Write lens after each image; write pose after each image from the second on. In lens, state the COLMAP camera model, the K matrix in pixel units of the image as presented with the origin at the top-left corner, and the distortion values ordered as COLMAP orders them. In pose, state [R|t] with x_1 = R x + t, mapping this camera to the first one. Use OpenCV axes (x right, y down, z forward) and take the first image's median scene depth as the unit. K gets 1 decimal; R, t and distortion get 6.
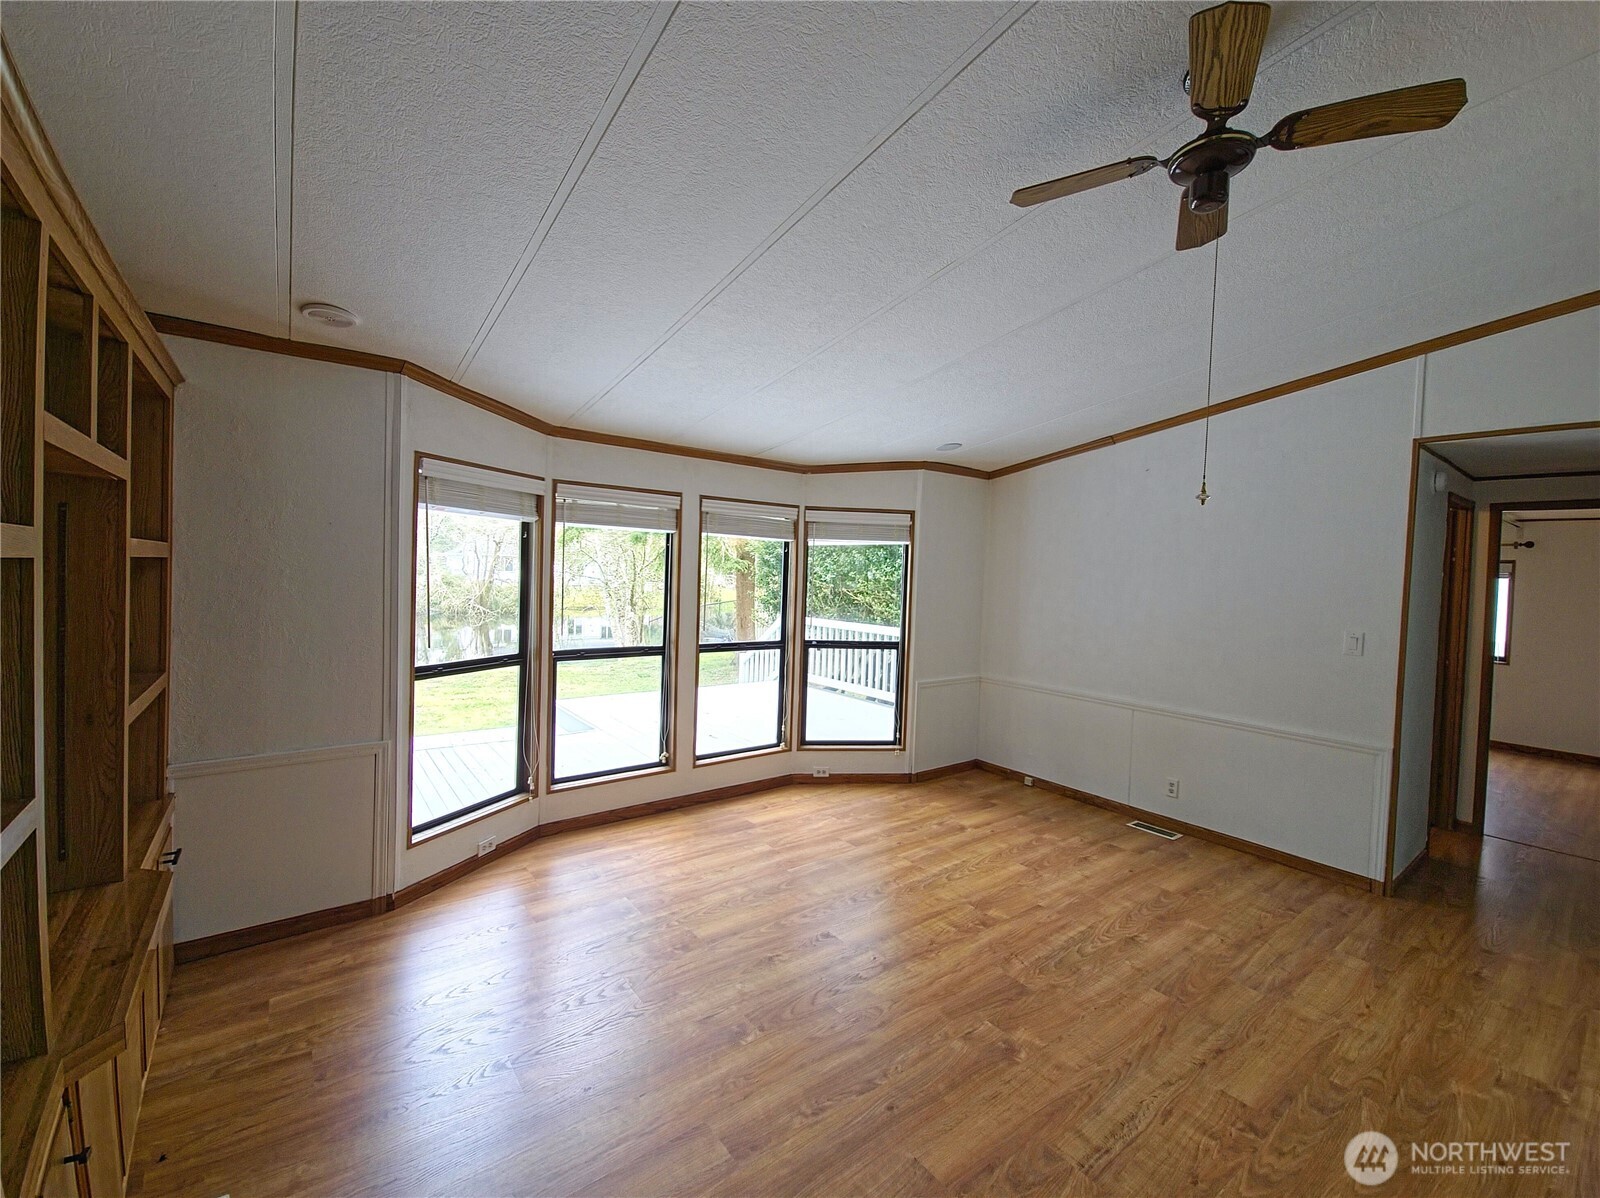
lens RADIAL K [[660.5, 0, 799.8], [0, 660.5, 591.7], [0, 0, 1]] dist [0.000842, -0.000545]
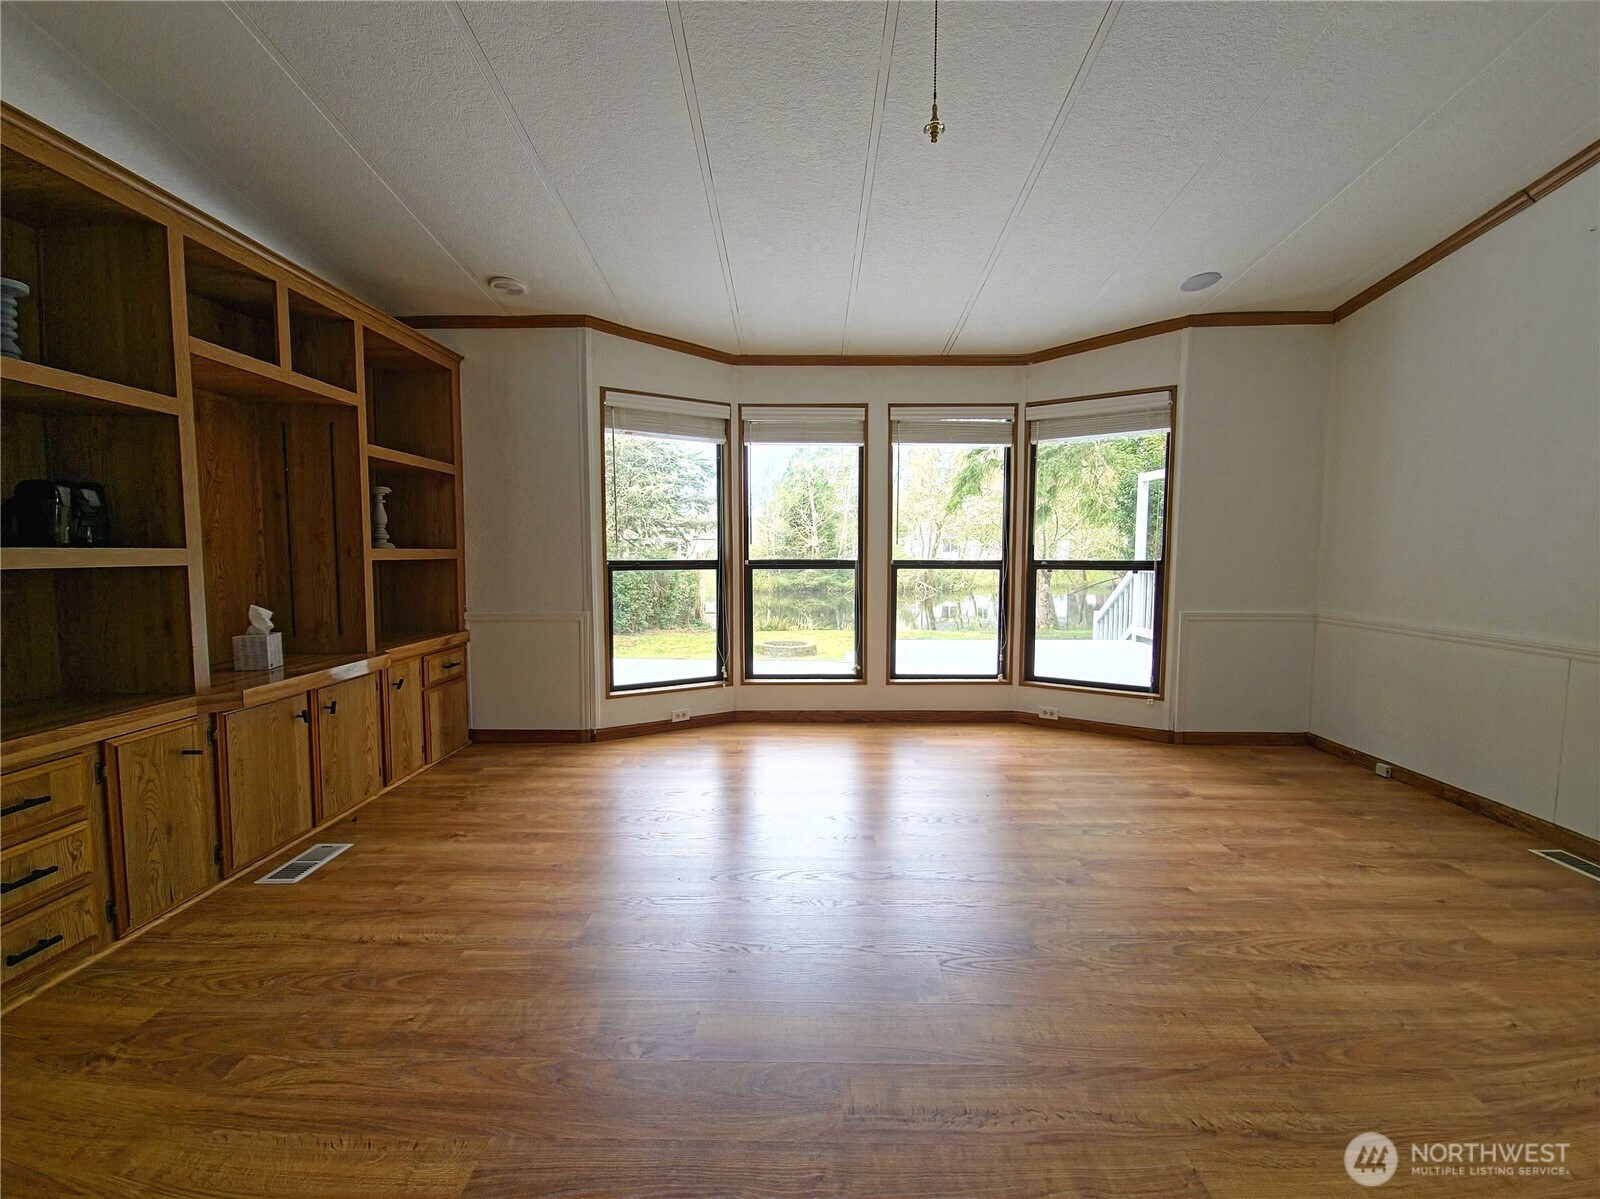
lens RADIAL K [[652.4, 0, 800.5], [0, 652.4, 592.0], [0, 0, 1]] dist [-0.001692, -0.000503]
pose [[0.787527, 0.007854, -0.616230, 0.379436], [0.008445, 0.999687, 0.023535, 0.118780], [0.616222, -0.023739, 0.787215, 0.180671]]
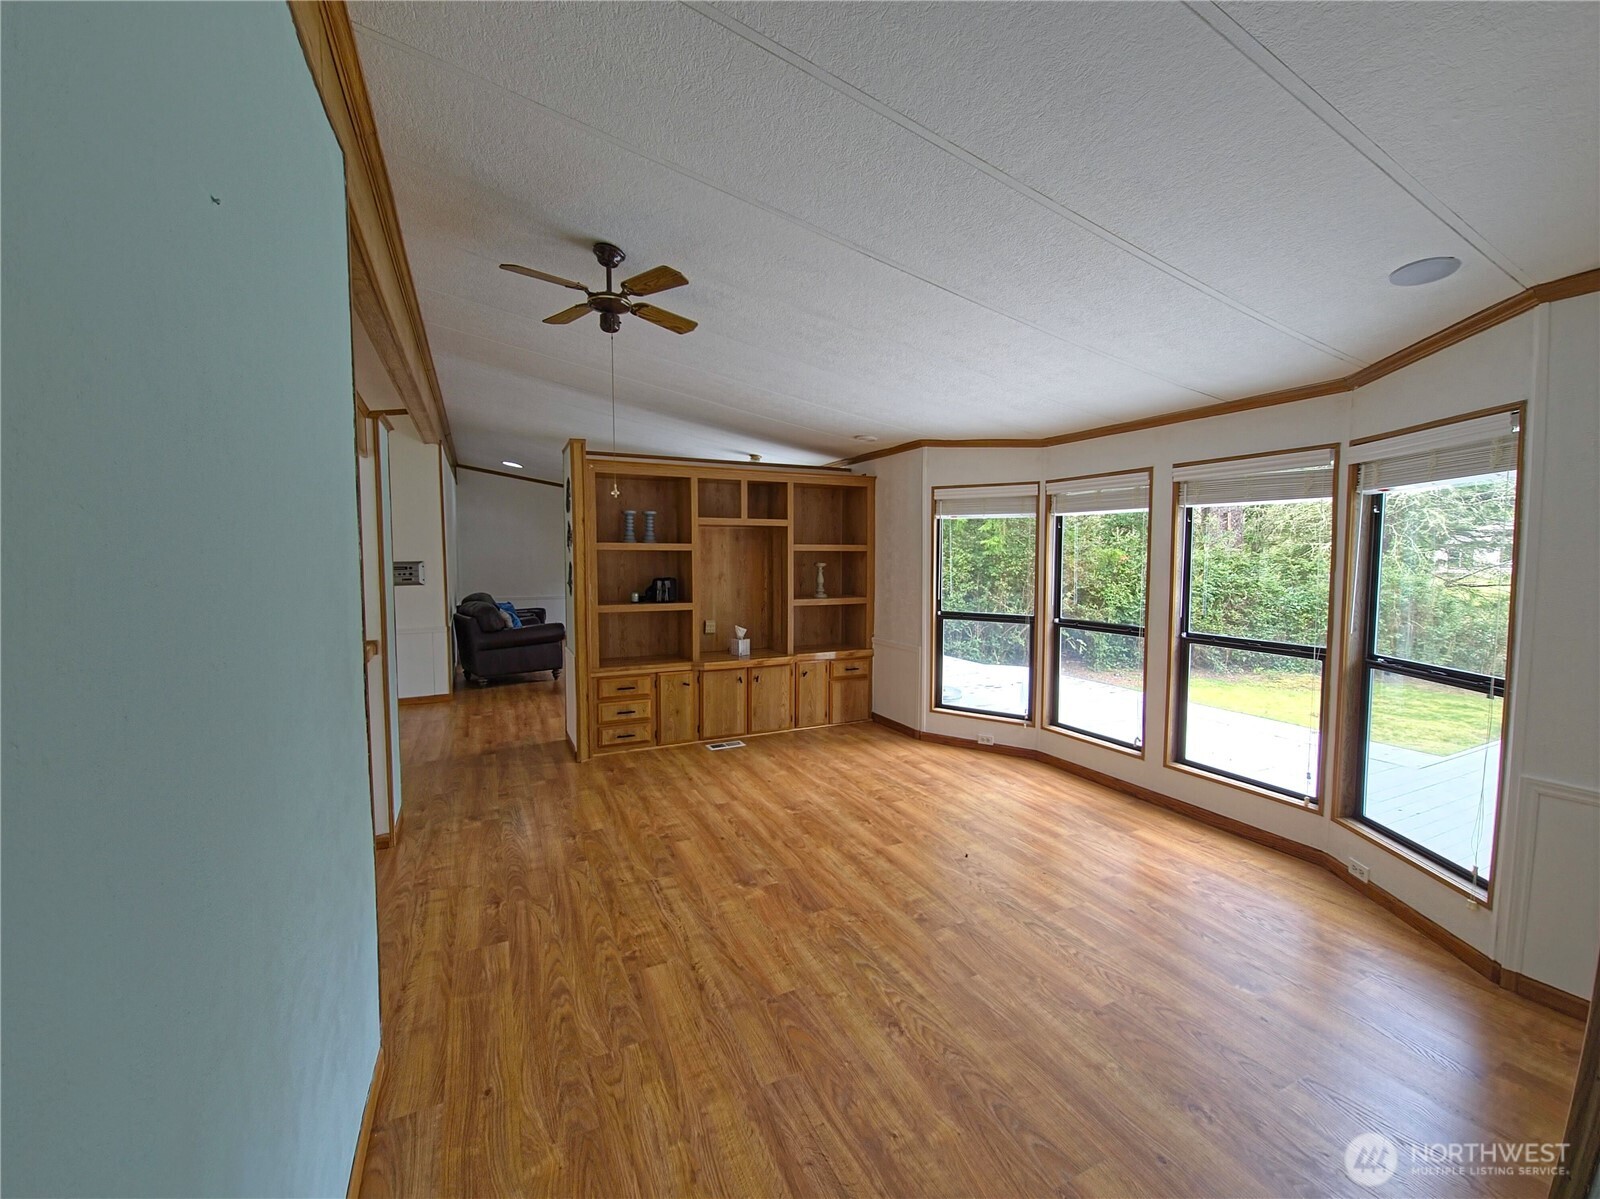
lens RADIAL K [[660.5, 0, 799.8], [0, 660.5, 592.2], [0, 0, 1]] dist [0.000842, -0.000545]
pose [[-0.199972, 0.026547, -0.979442, 0.931134], [-0.034601, 0.998818, 0.034137, 0.015767], [0.979190, 0.040716, -0.198817, 0.770883]]
